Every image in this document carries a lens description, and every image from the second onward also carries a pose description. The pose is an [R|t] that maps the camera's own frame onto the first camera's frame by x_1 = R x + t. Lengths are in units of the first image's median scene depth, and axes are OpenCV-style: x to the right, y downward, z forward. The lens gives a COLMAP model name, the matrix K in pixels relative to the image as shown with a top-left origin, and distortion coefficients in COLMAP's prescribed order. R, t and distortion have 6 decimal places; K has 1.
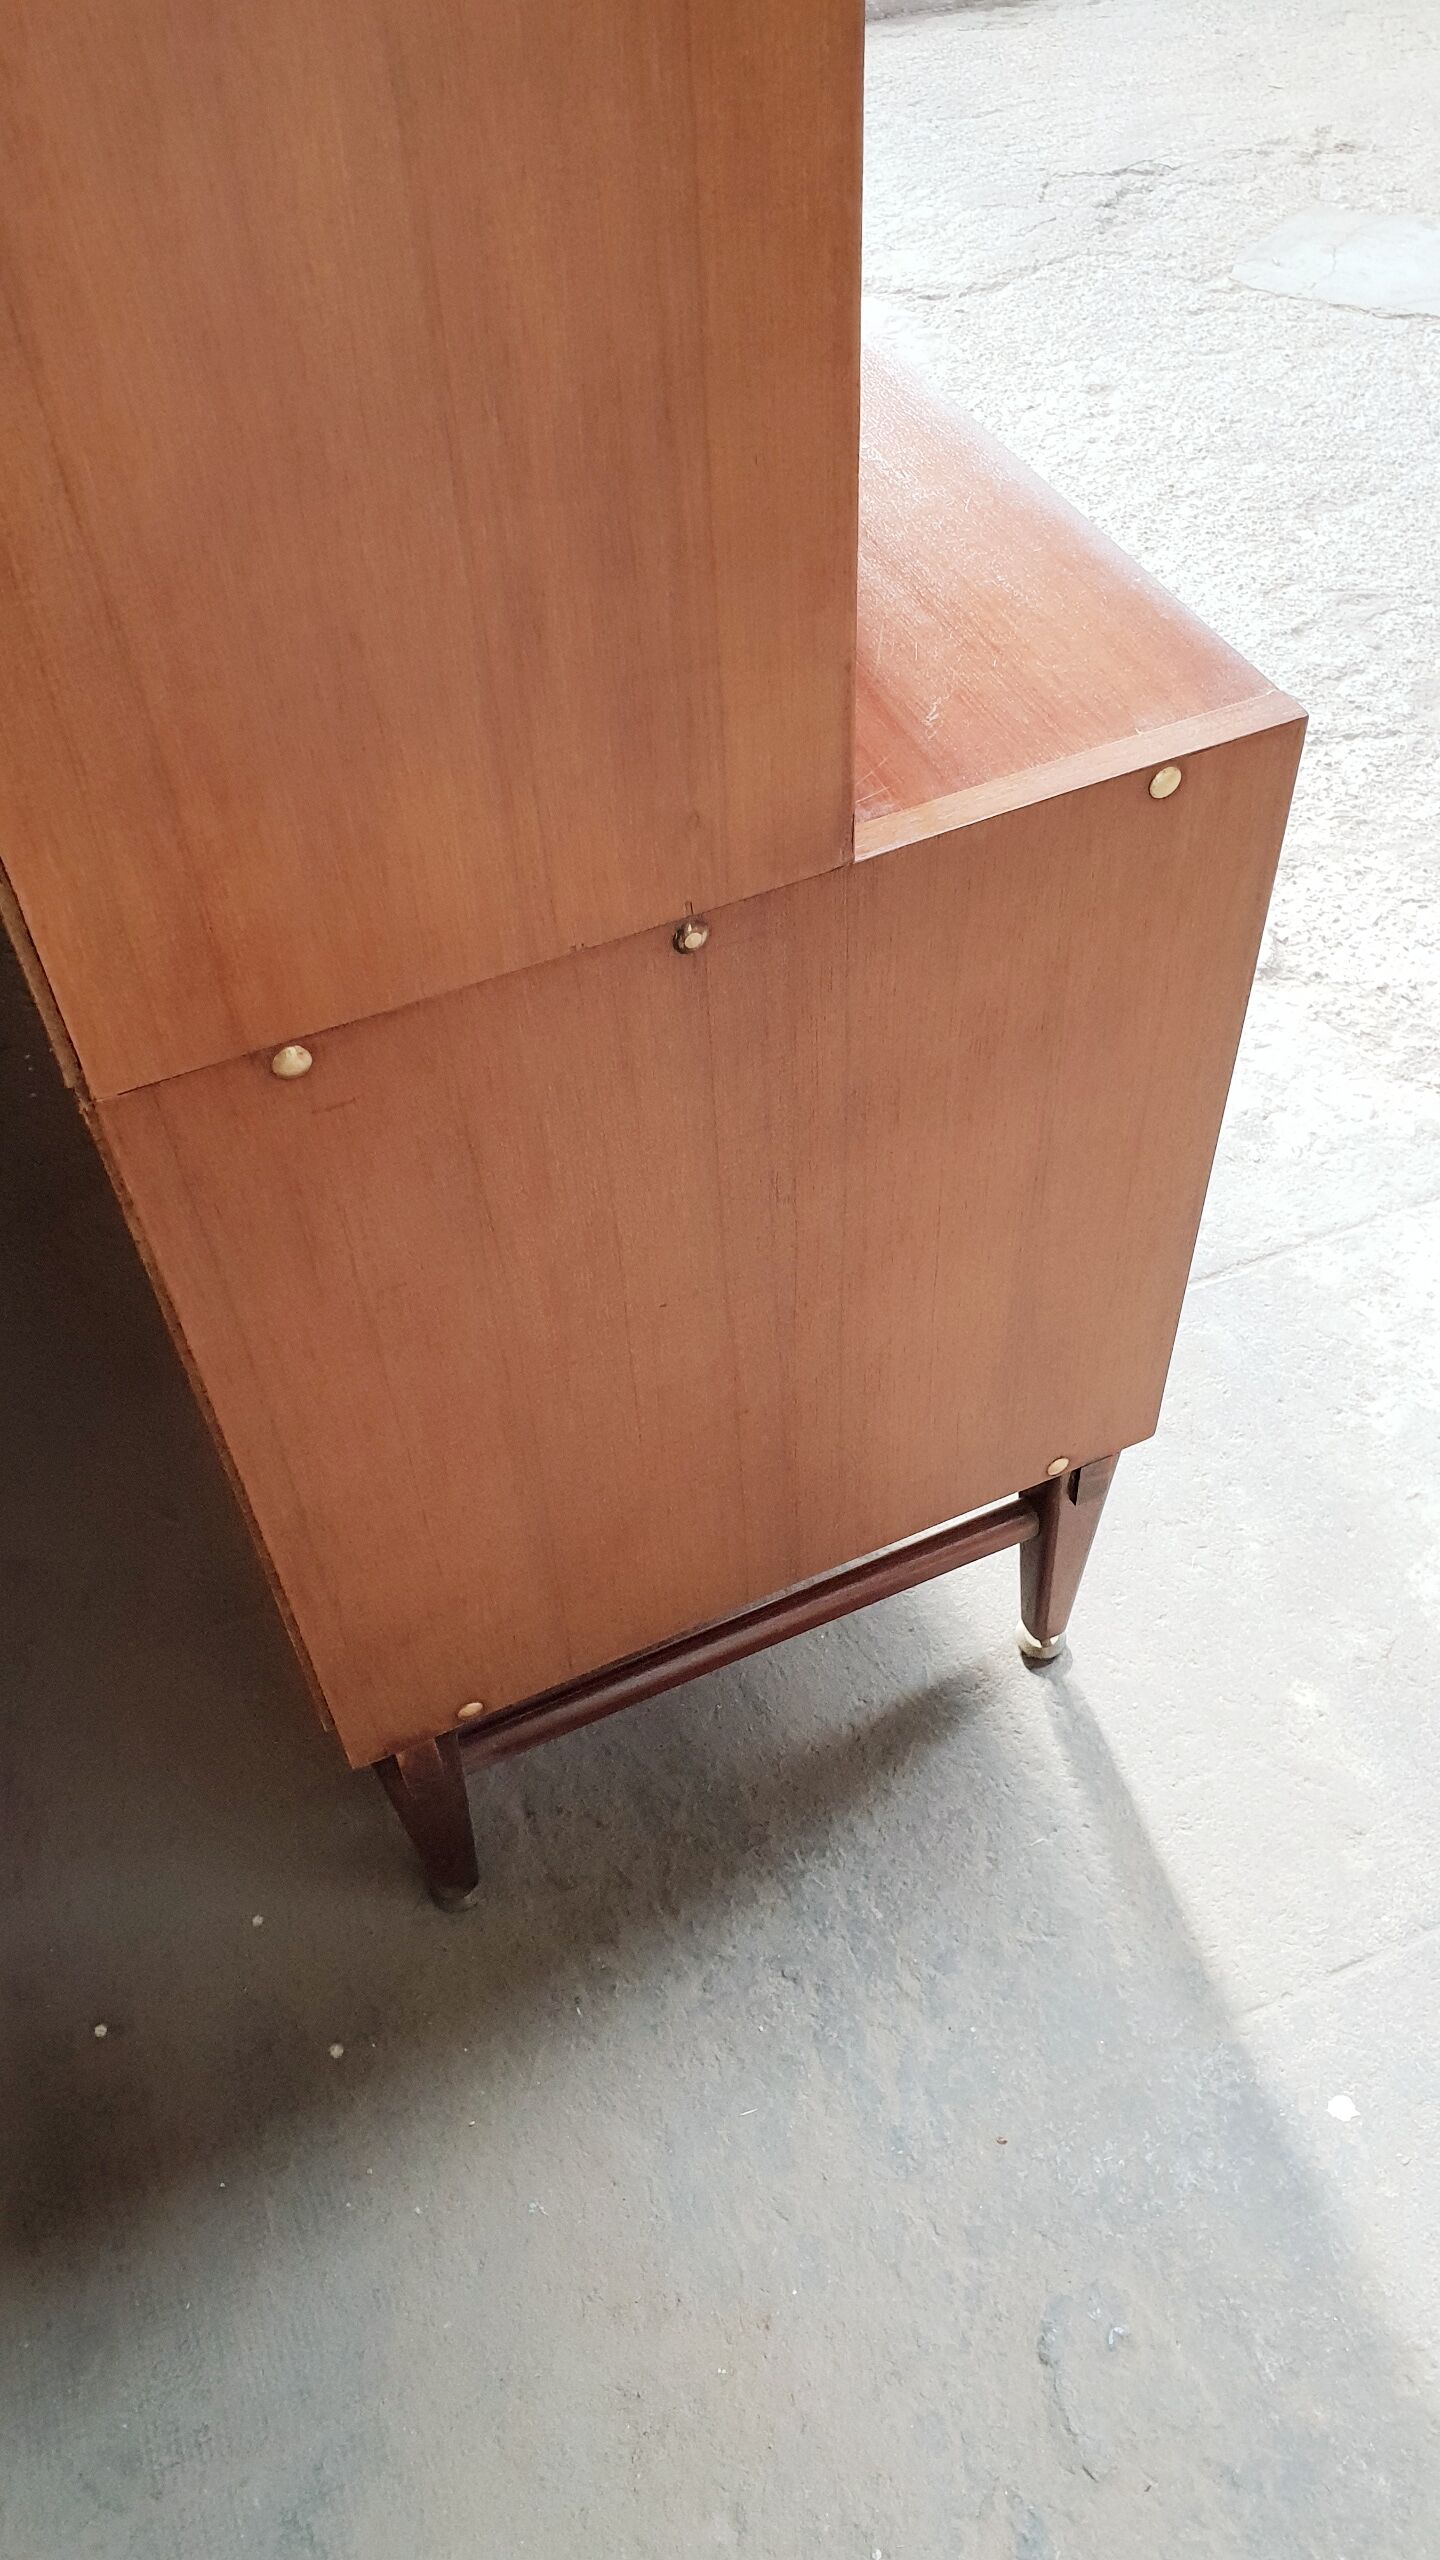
lens RADIAL K [[2048.9, 0, 767.7], [0, 2048.9, 1315.4], [0, 0, 1]] dist [-0.015537, 0.068970]
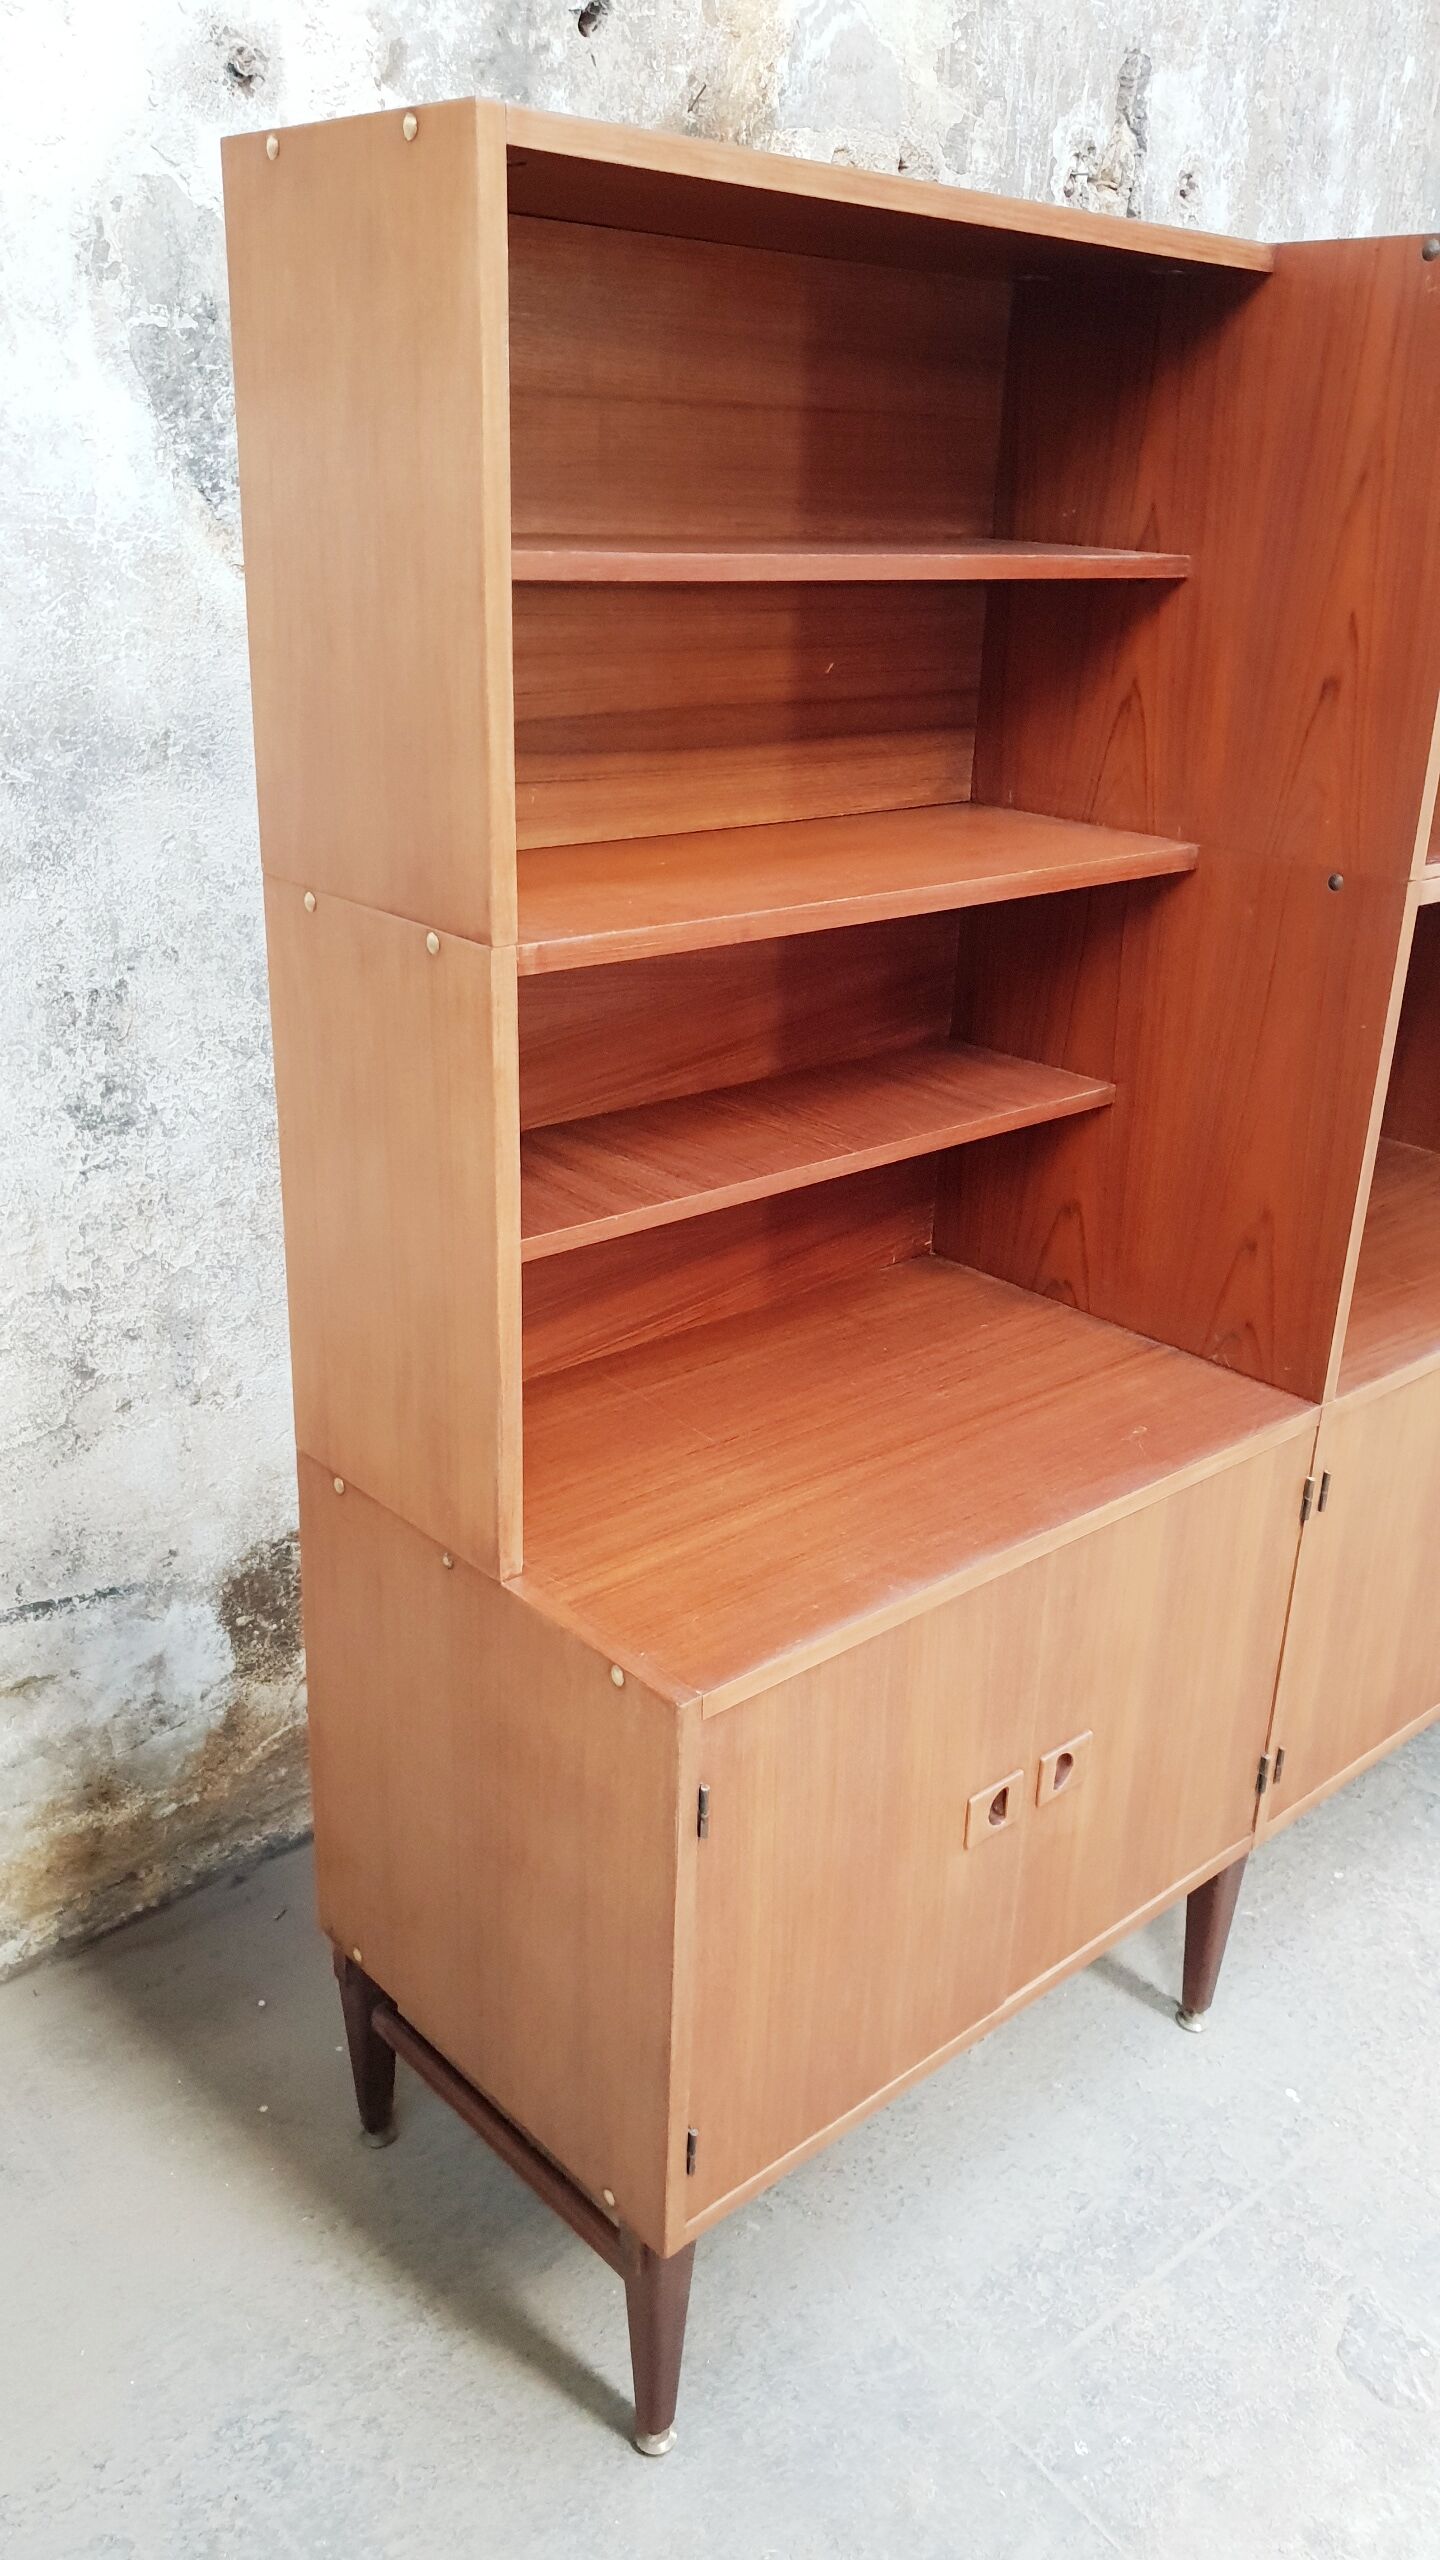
lens RADIAL K [[1978.4, 0, 733.9], [0, 1978.4, 1297.9], [0, 0, 1]] dist [0.041671, -0.037822]
pose [[0.294185, 0.393663, -0.870910, 1.001293], [-0.771086, 0.636154, 0.027085, -0.375062], [0.564695, 0.663579, 0.490696, -0.010463]]
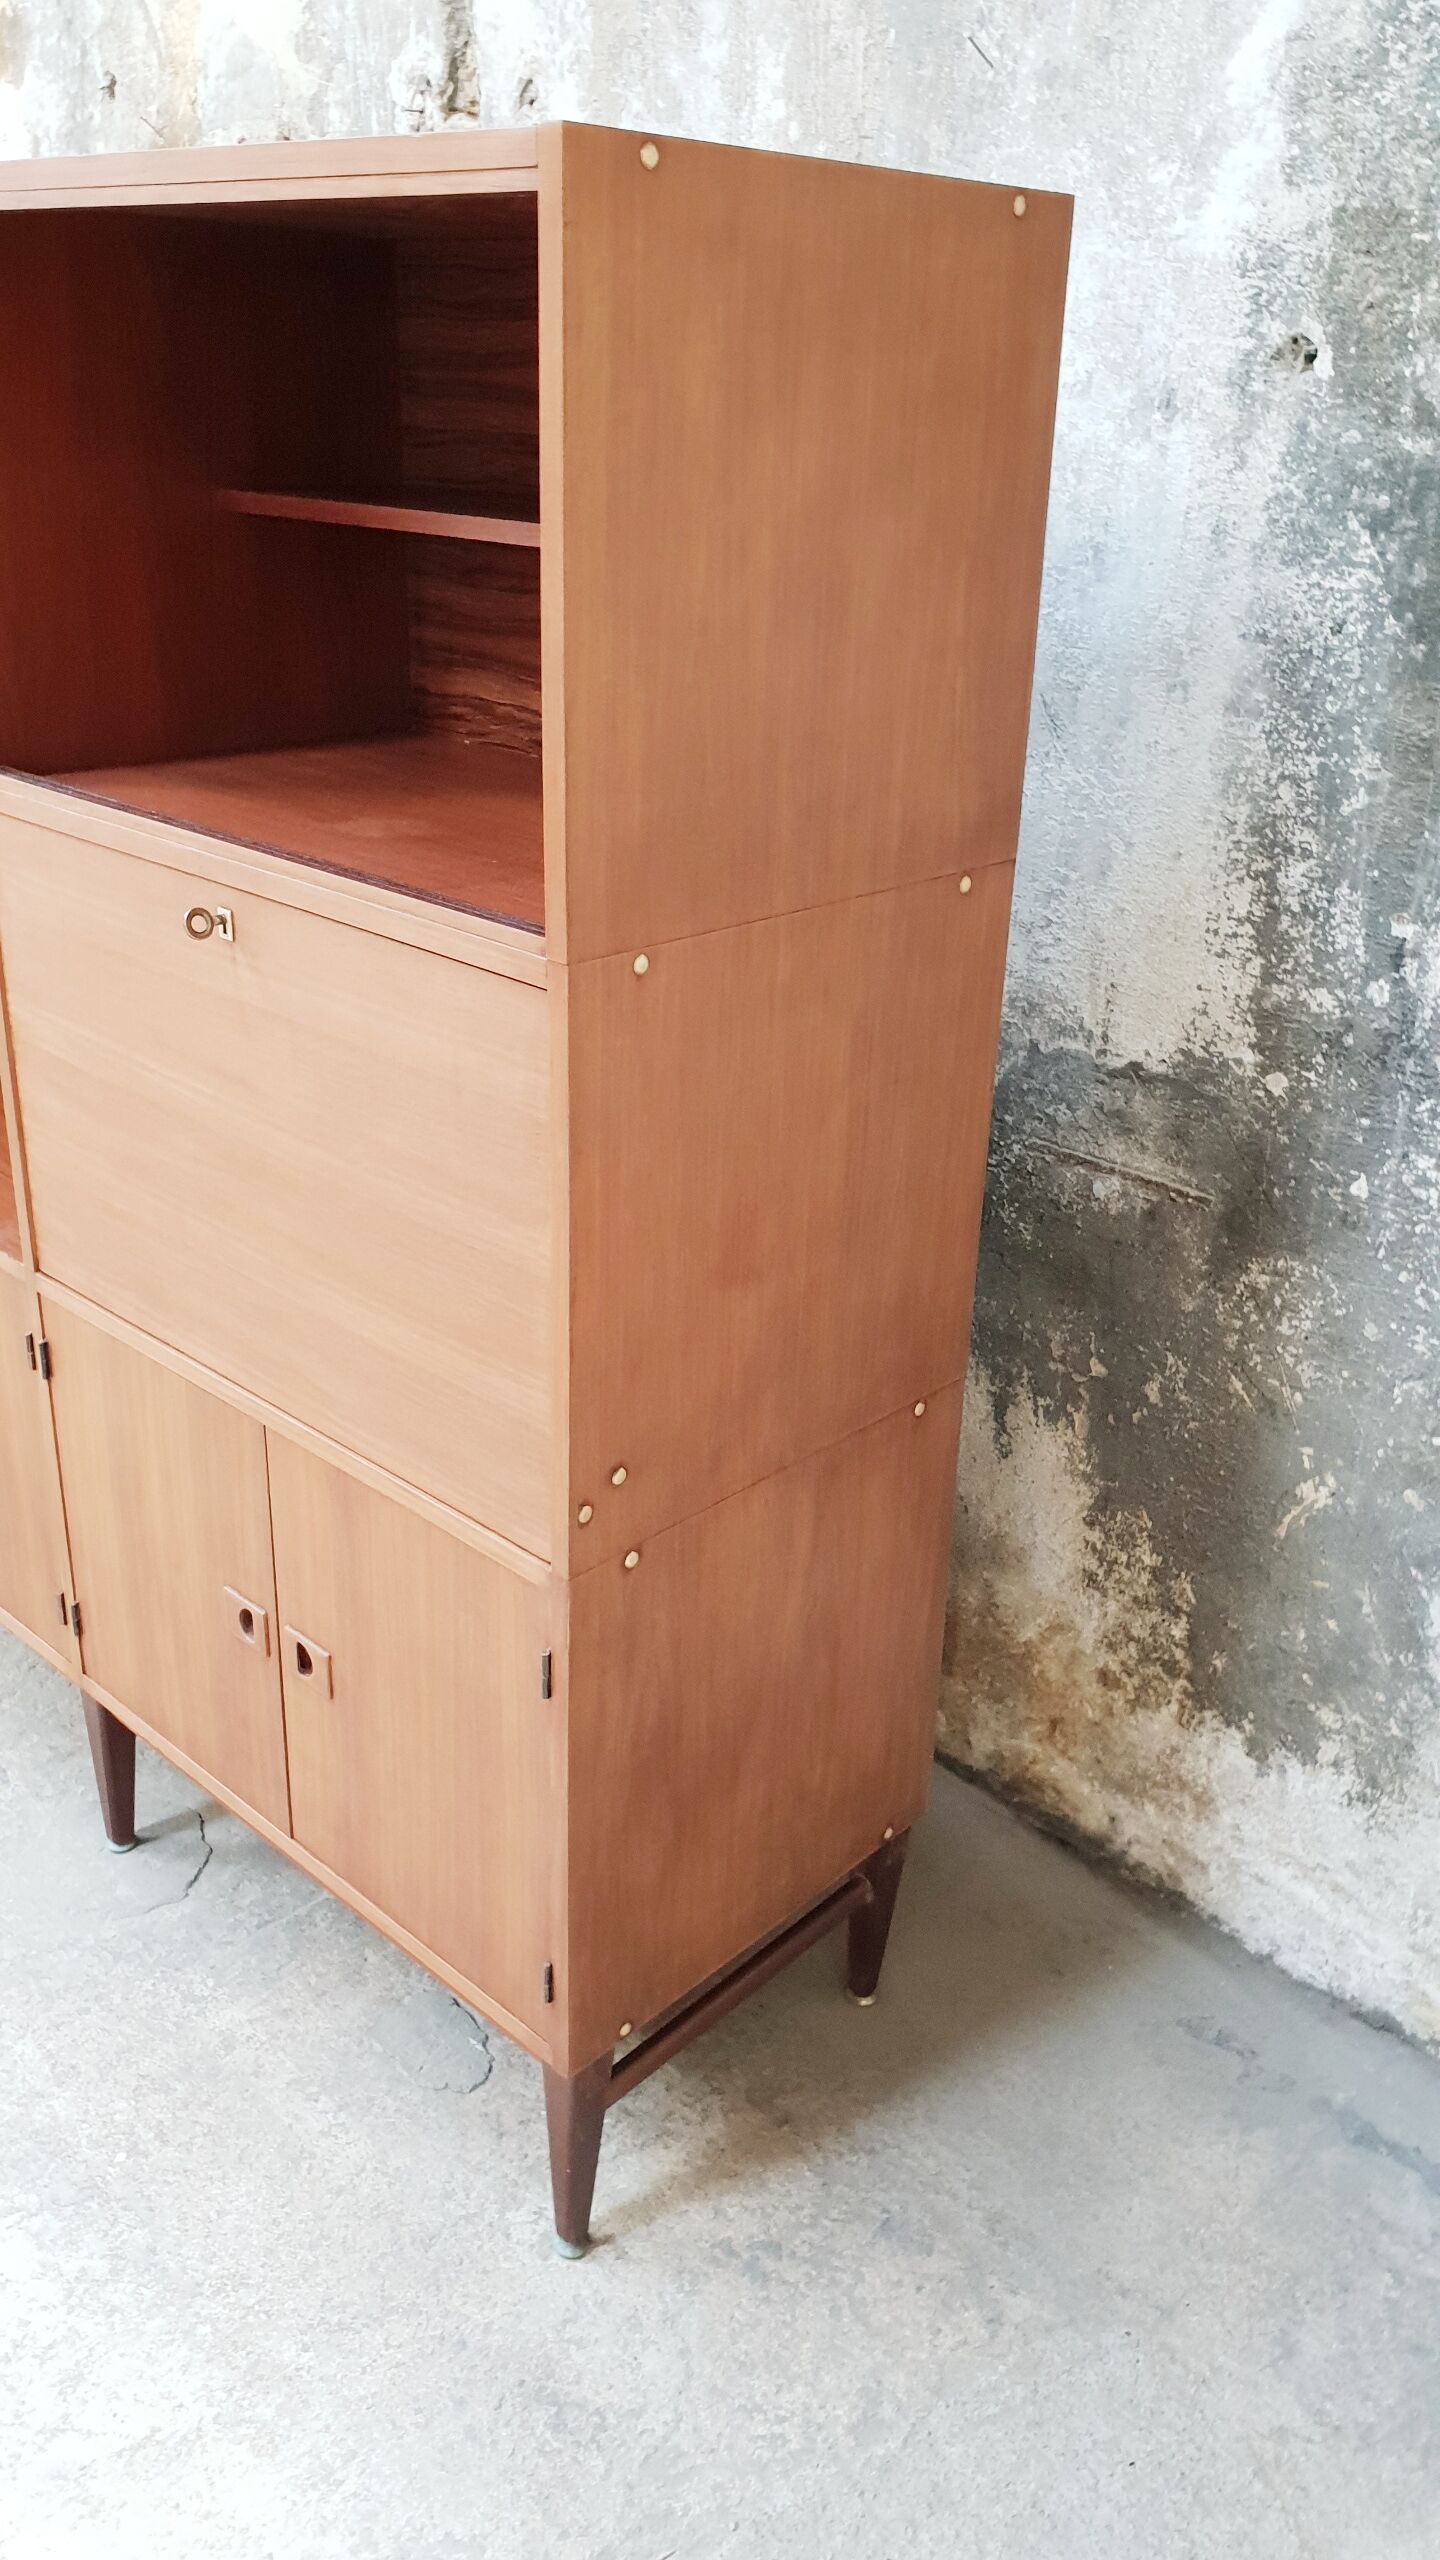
lens RADIAL K [[2010.5, 0, 769.7], [0, 2010.5, 1301.2], [0, 0, 1]] dist [-0.001716, 0.006772]
pose [[-0.923157, 0.137673, -0.358924, -0.313949], [-0.316610, 0.257262, 0.913003, -2.631148], [0.218033, 0.956484, -0.193905, 1.782026]]
